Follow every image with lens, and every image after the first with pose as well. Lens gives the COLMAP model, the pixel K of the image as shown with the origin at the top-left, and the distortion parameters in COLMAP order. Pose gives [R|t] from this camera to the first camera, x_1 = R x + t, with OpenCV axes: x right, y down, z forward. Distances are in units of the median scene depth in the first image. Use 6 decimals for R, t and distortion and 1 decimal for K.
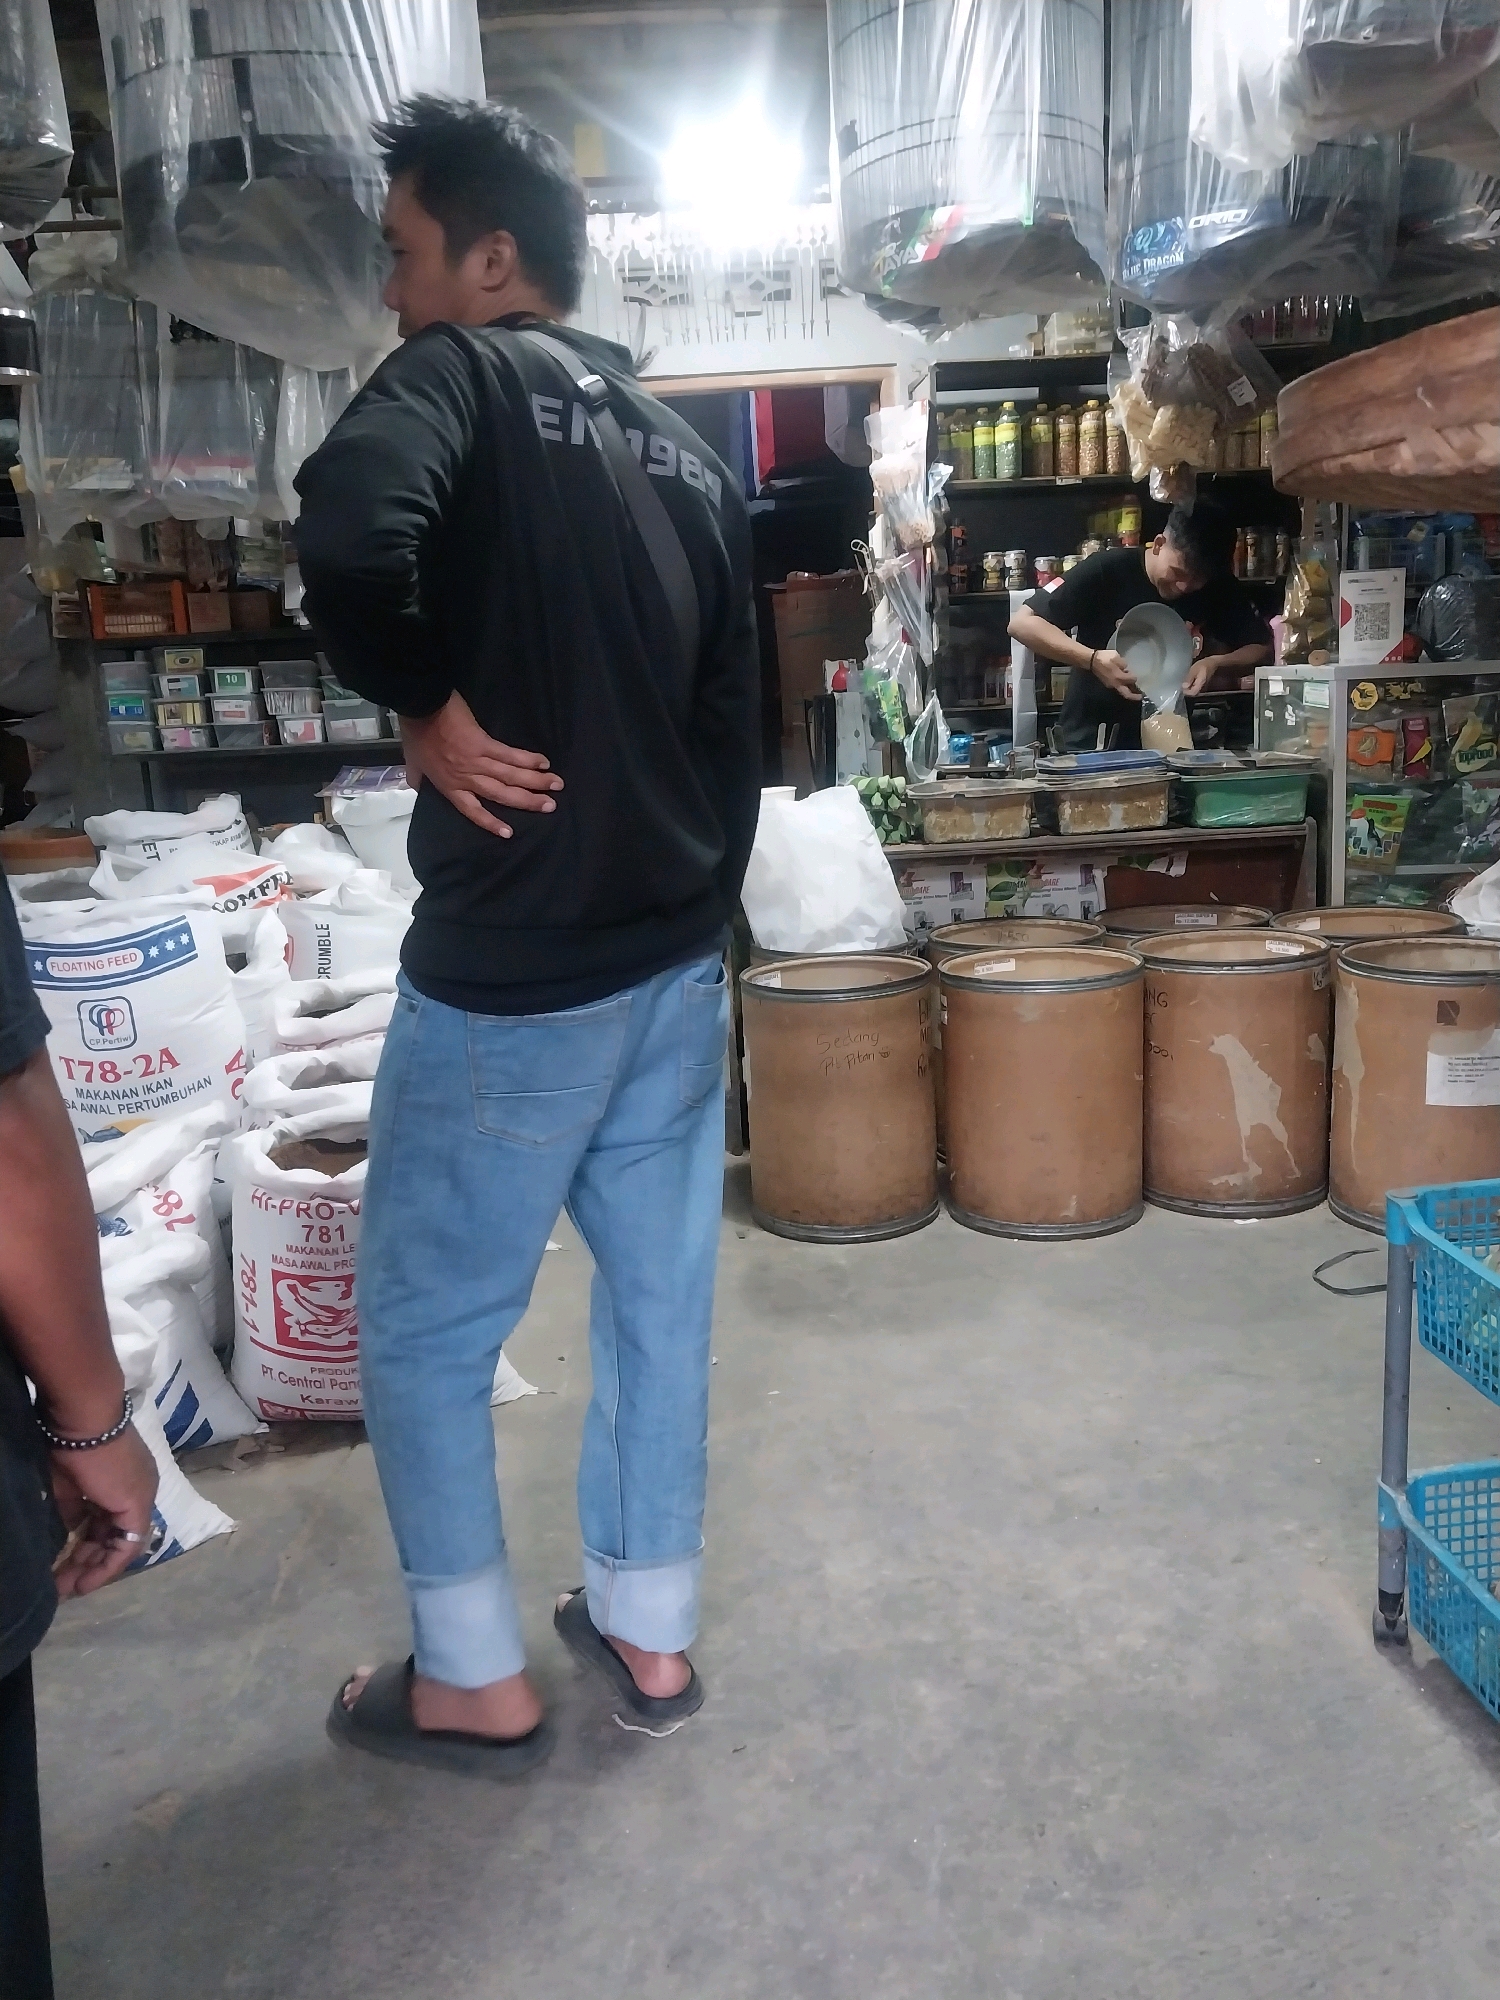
lens RADIAL K [[1457.2, 0, 752.3], [0, 1457.2, 1003.5], [0, 0, 1]] dist [-0.002152, -0.060616]
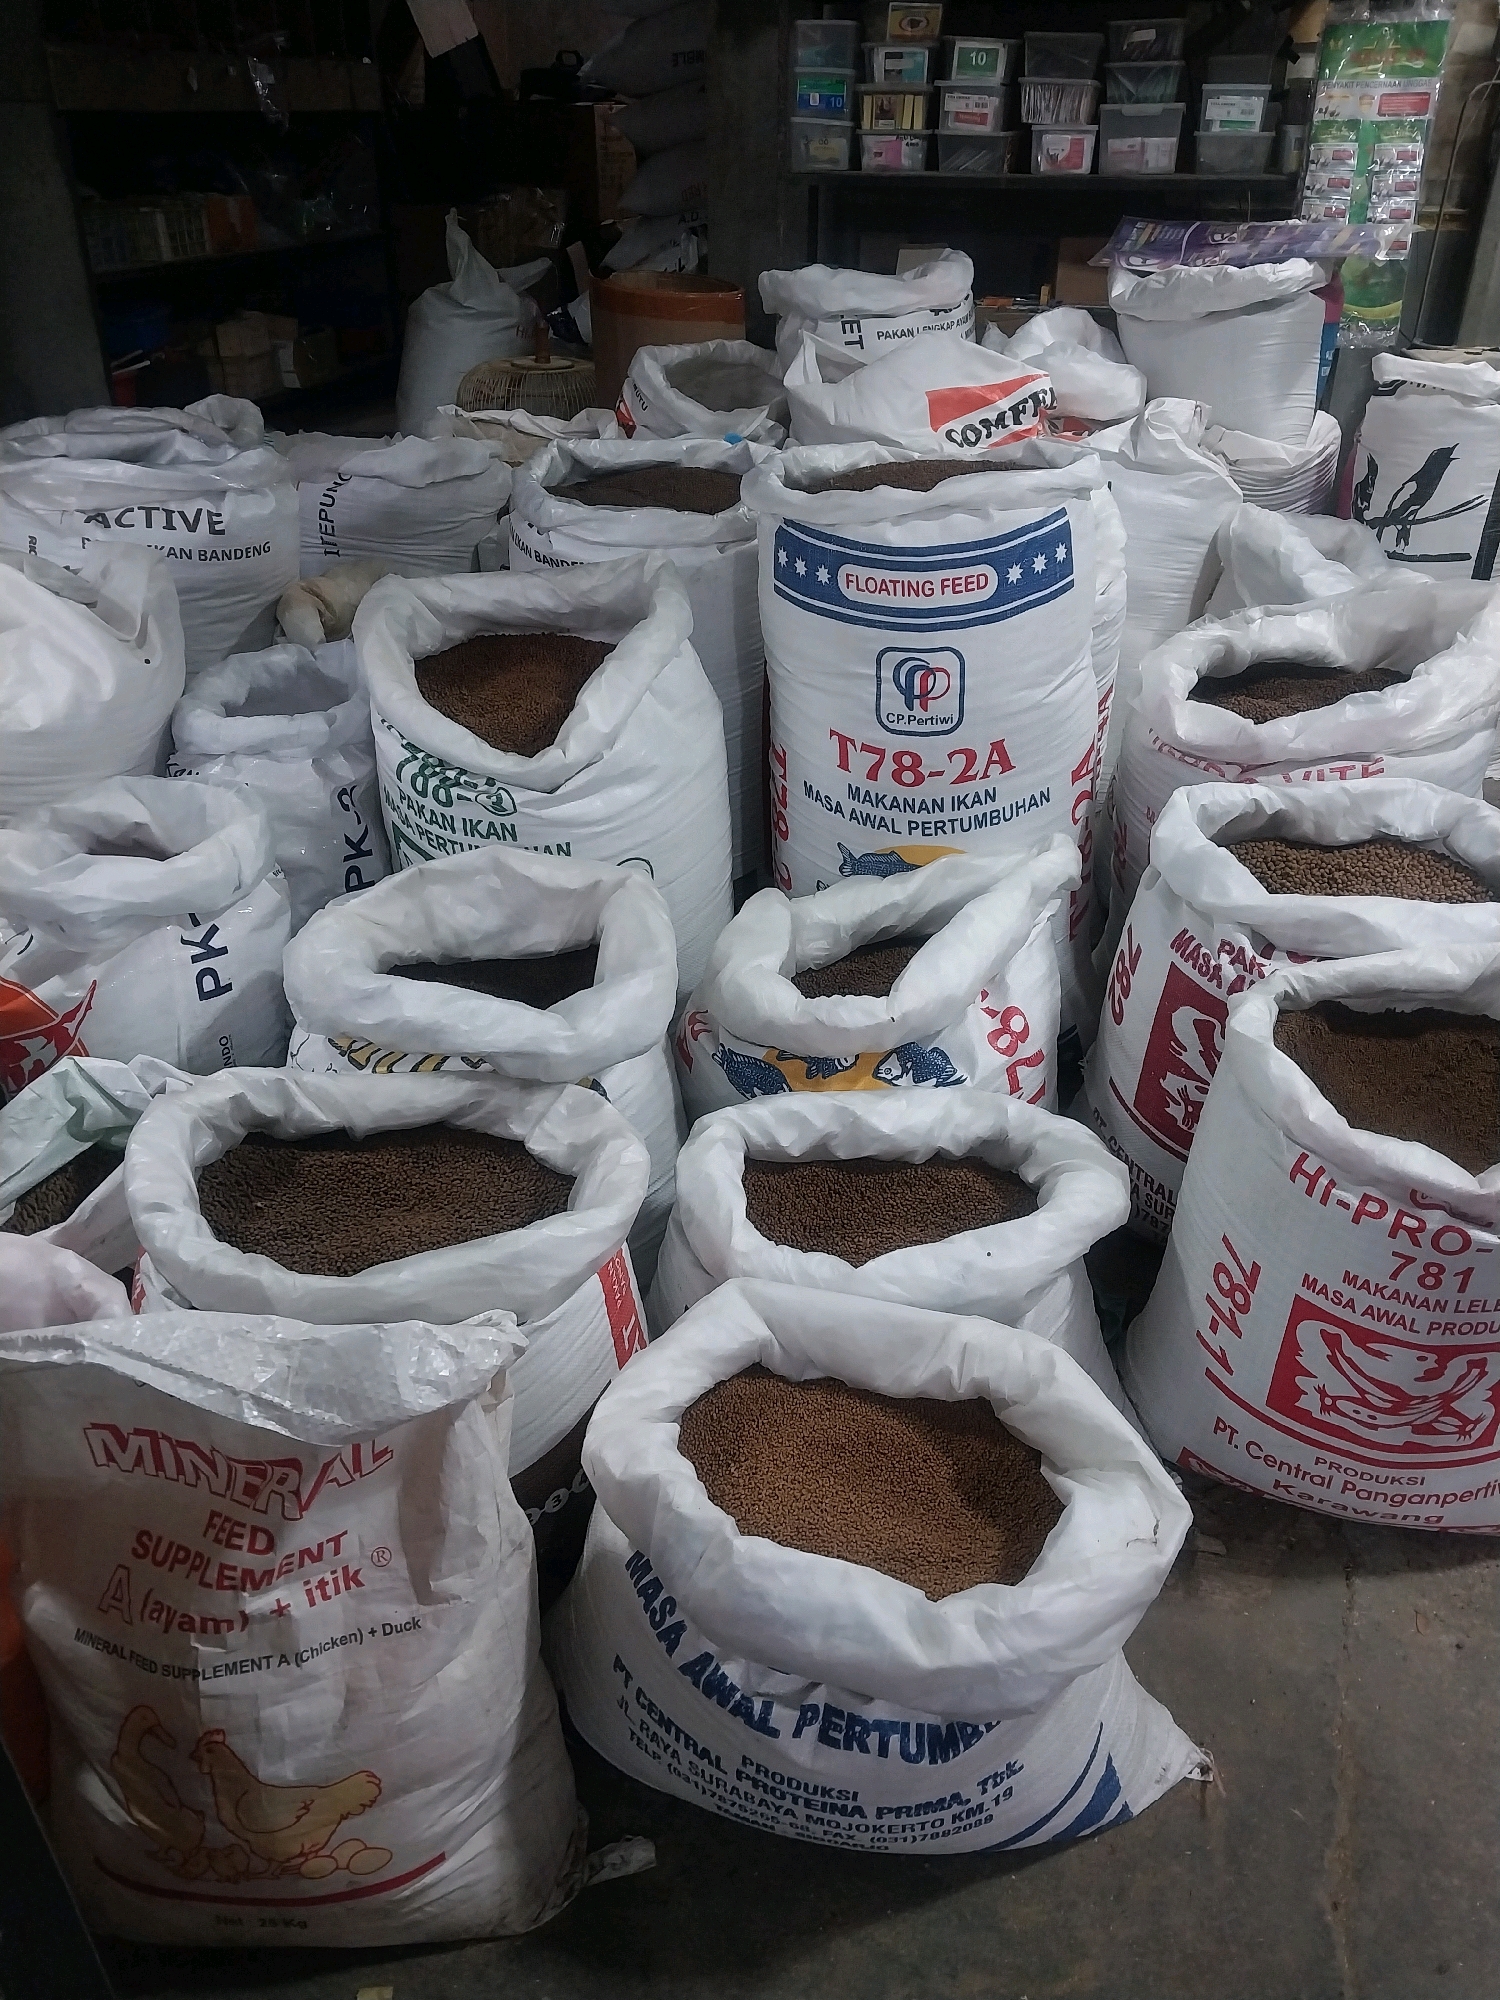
lens RADIAL K [[1457.2, 0, 752.3], [0, 1457.2, 1003.5], [0, 0, 1]] dist [-0.002152, -0.060616]
pose [[0.949505, 0.203085, -0.239159, -0.333140], [-0.110681, 0.930056, 0.350350, -0.066516], [0.293582, -0.306189, 0.905571, 0.393954]]
